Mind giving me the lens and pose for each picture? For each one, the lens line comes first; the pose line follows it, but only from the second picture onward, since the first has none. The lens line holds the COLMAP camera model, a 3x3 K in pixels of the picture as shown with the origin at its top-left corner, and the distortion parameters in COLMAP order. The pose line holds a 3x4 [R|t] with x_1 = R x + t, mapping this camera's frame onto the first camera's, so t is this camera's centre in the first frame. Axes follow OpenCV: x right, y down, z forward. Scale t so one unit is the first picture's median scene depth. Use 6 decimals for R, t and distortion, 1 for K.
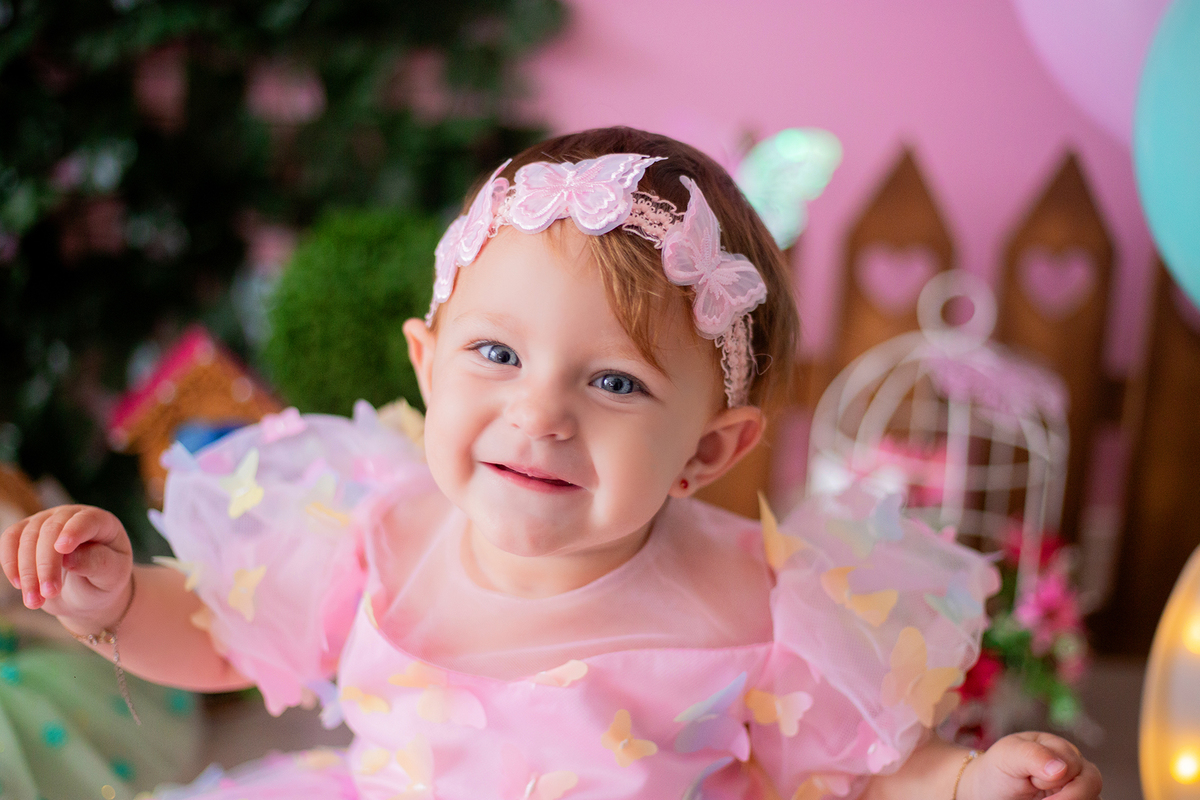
lens RADIAL K [[1876.2, 0, 600.0], [0, 1876.2, 400.0], [0, 0, 1]] dist [-0.128552, -0.019619]
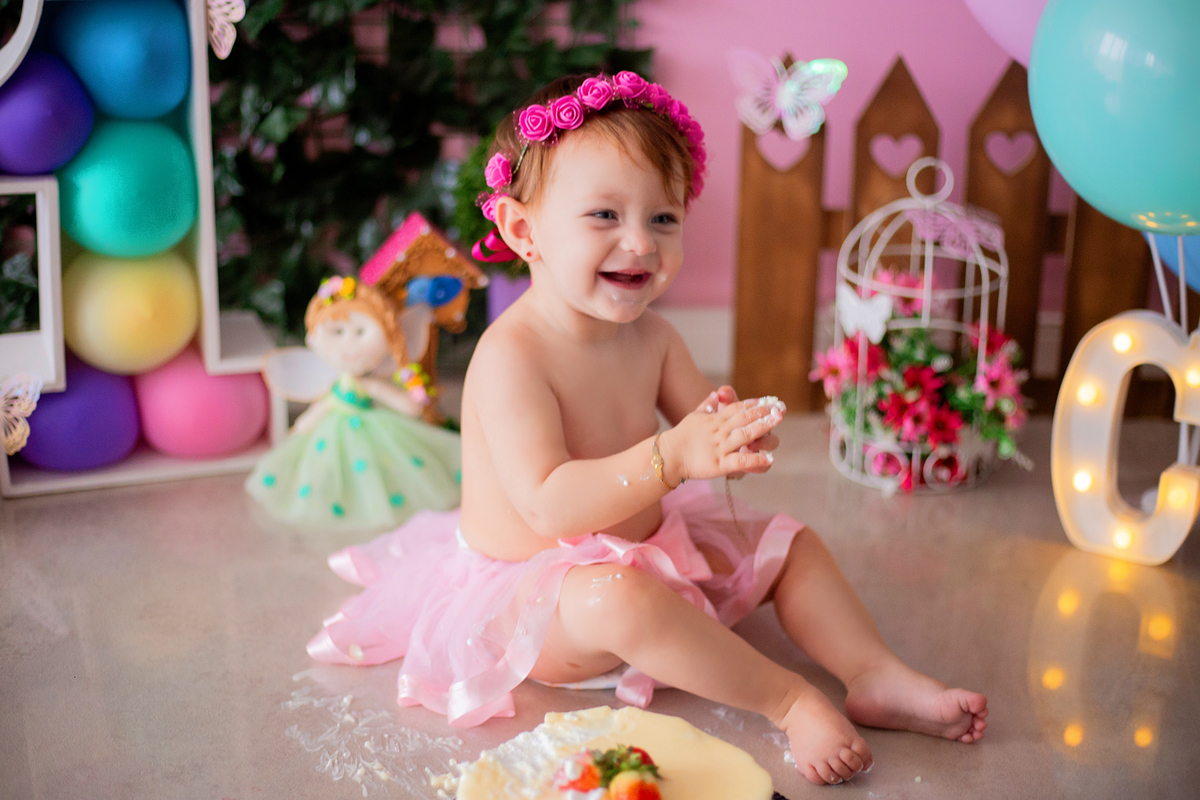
lens RADIAL K [[1794.1, 0, 600.0], [0, 1794.1, 400.0], [0, 0, 1]] dist [-0.138404, 0.049162]
pose [[0.997146, -0.032594, -0.068101, 0.019834], [0.039751, 0.993515, 0.106531, -0.031006], [0.064187, -0.108934, 0.991975, -0.370014]]
